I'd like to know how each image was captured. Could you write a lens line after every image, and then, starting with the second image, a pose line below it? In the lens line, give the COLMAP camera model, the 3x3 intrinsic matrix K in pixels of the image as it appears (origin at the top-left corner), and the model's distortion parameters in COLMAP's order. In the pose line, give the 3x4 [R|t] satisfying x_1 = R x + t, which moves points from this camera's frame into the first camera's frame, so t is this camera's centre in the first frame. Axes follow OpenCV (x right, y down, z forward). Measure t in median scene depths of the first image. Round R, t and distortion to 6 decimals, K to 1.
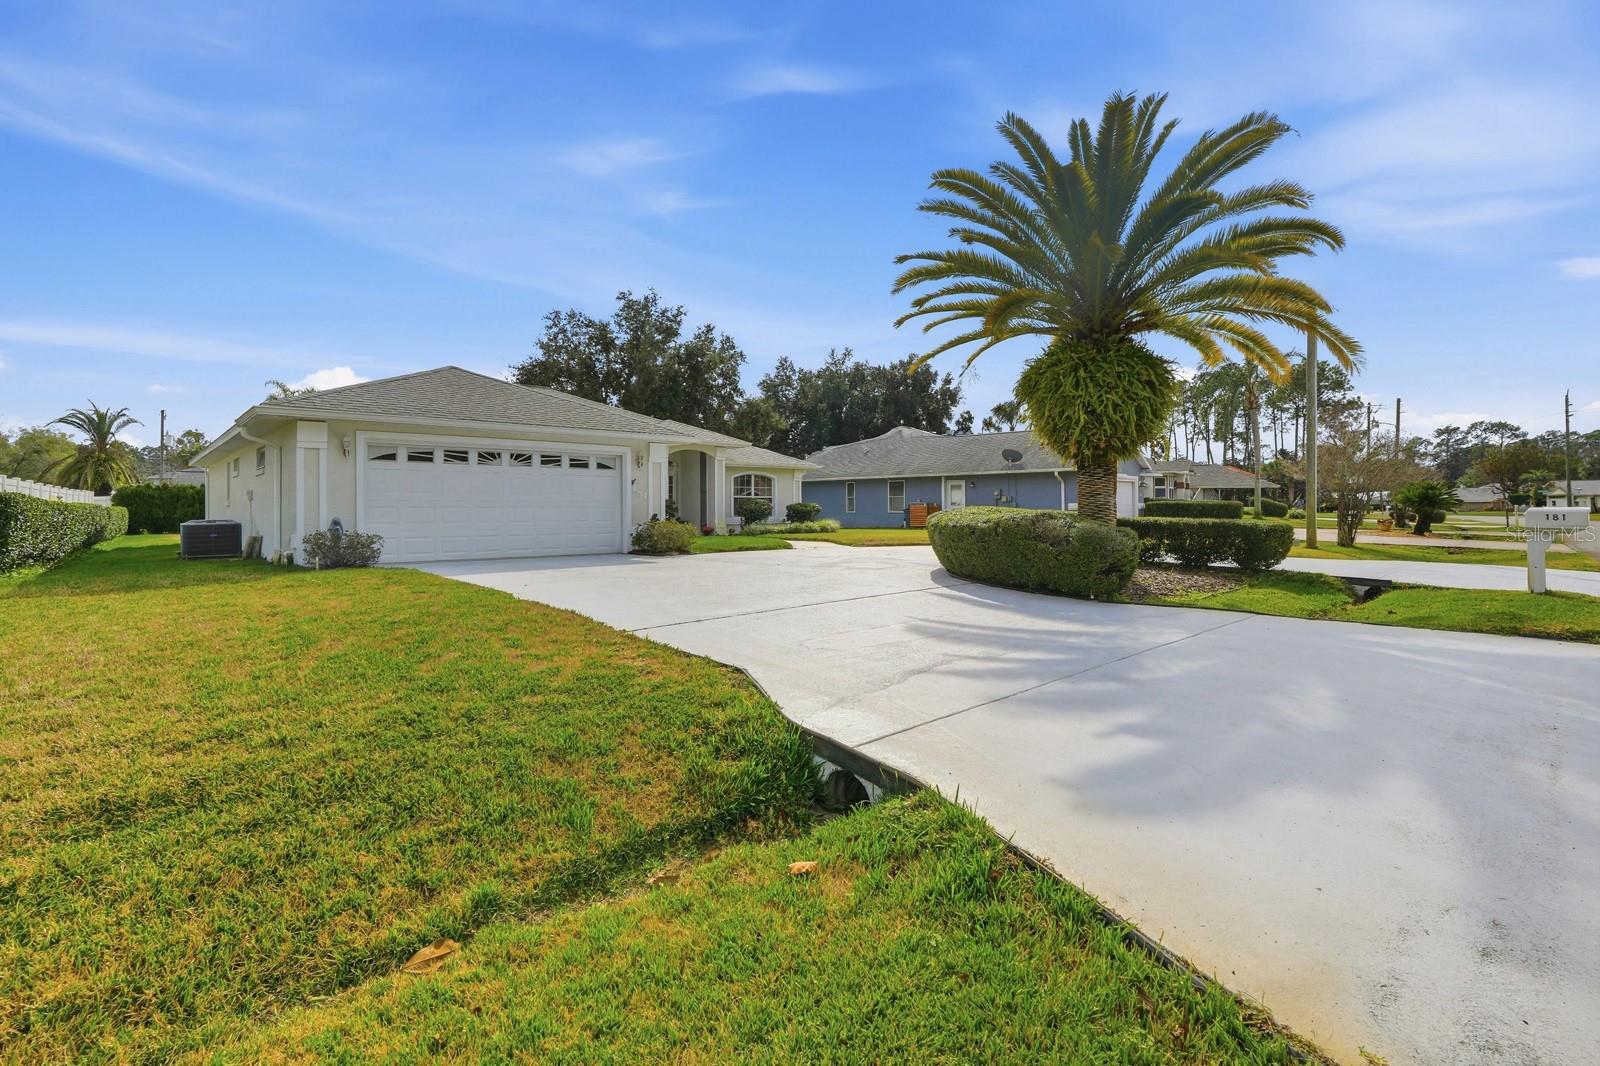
lens RADIAL K [[721.4, 0, 789.6], [0, 721.4, 507.8], [0, 0, 1]] dist [-0.012721, 0.004633]
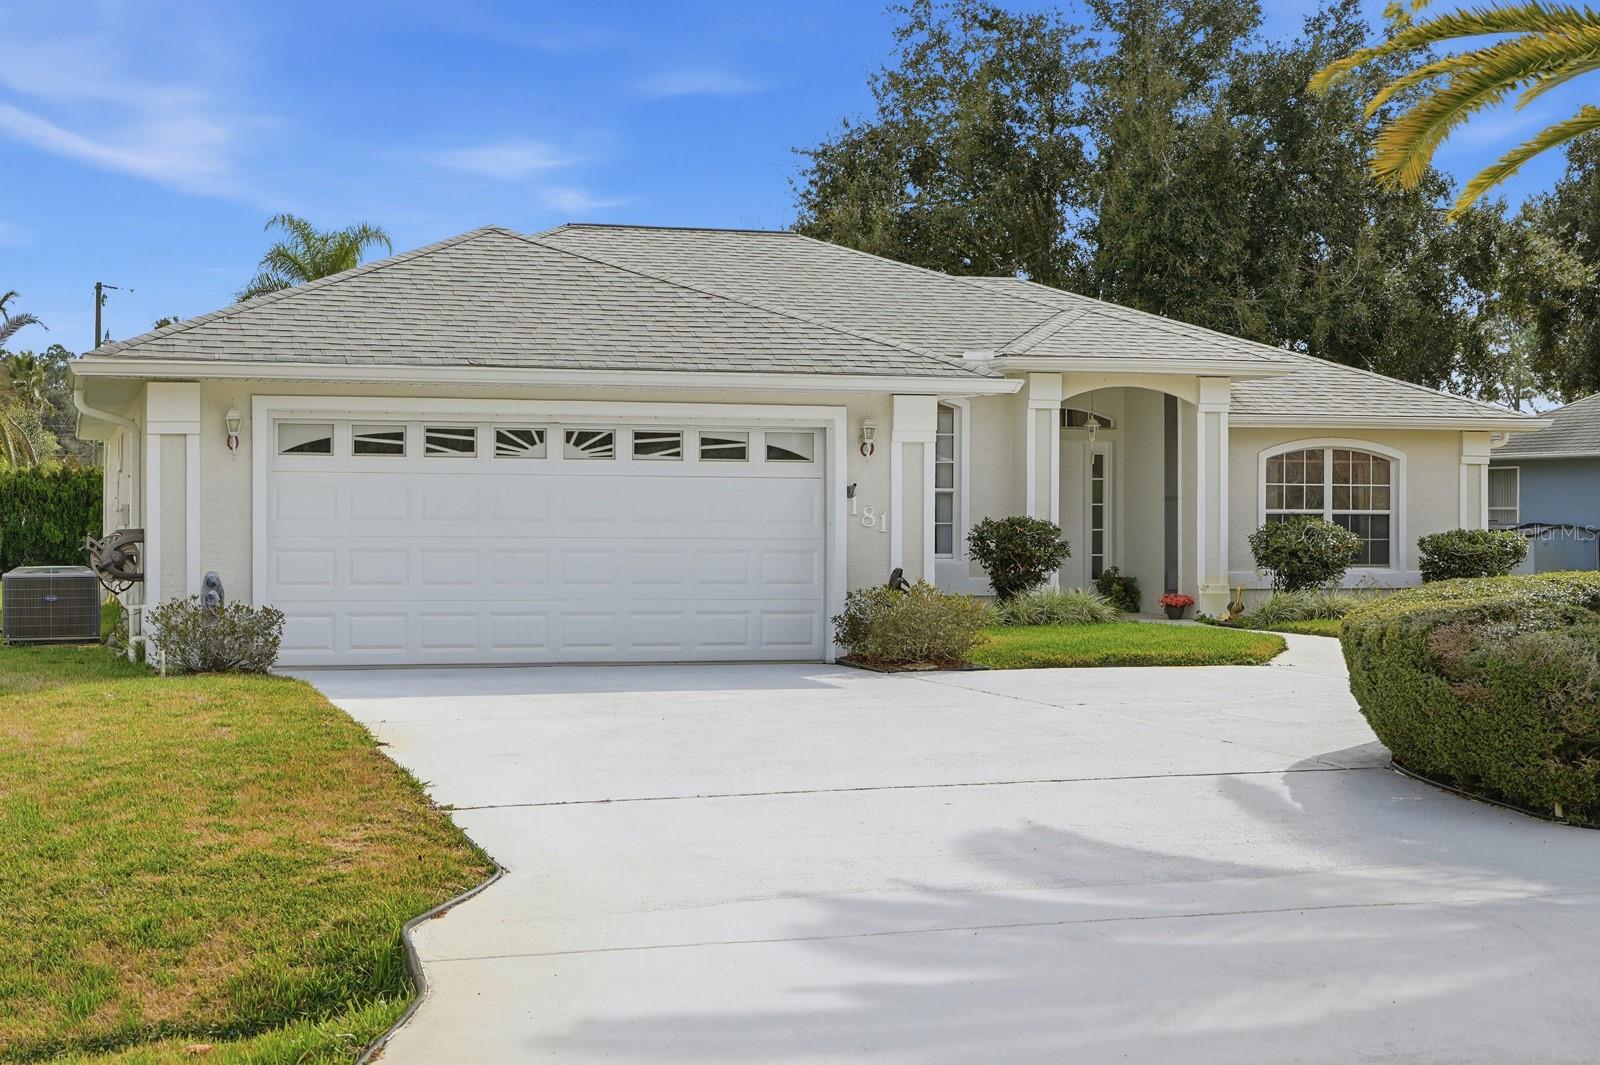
lens RADIAL K [[2267.0, 0, 800.3], [0, 2267.0, 528.5], [0, 0, 1]] dist [-0.011797, 0.000000]
pose [[0.907196, 0.011015, -0.420564, 0.317800], [-0.007843, 0.999926, 0.009272, -0.027193], [0.420635, -0.005113, 0.907215, -0.205773]]
